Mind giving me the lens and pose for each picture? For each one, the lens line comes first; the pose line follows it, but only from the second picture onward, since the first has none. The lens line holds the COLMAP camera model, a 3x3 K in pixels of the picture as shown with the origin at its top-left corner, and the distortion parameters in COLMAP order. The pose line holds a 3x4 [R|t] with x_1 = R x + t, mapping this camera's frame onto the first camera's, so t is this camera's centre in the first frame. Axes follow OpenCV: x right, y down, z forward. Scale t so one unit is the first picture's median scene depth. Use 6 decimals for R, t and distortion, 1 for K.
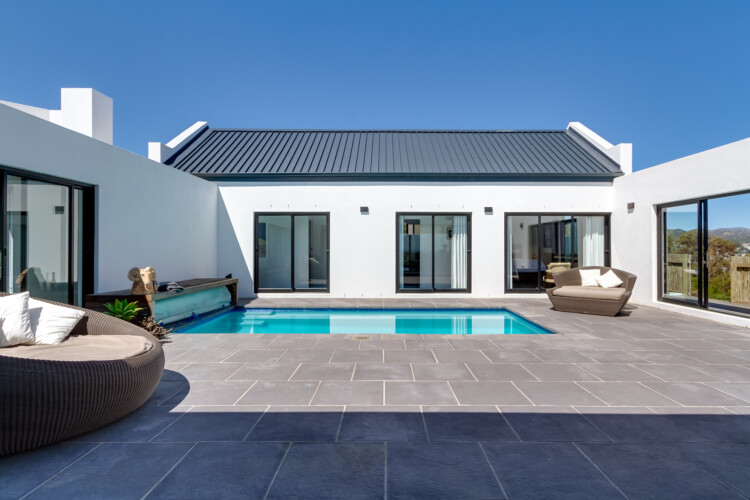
lens RADIAL K [[521.5, 0, 375.9], [0, 521.5, 247.3], [0, 0, 1]] dist [0.011869, 0.001225]
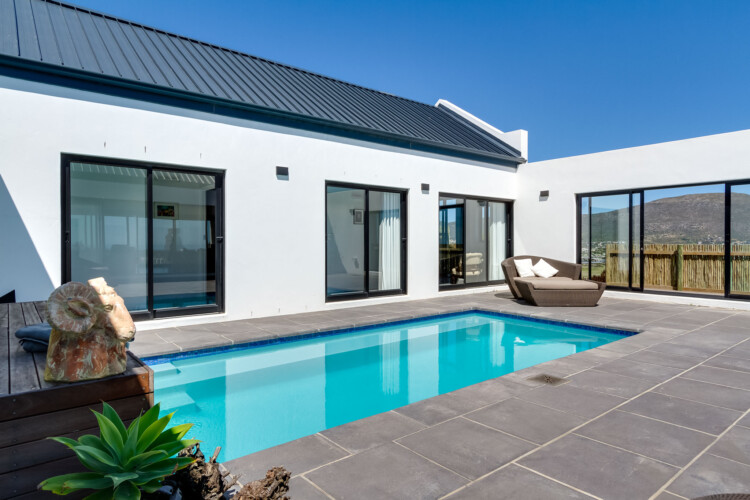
lens RADIAL K [[521.5, 0, 373.6], [0, 521.5, 251.3], [0, 0, 1]] dist [0.011869, 0.001225]
pose [[0.675291, -0.011281, 0.737465, -0.423263], [0.001115, 0.999897, 0.014274, 0.013811], [-0.737551, -0.008817, 0.675234, 0.527177]]
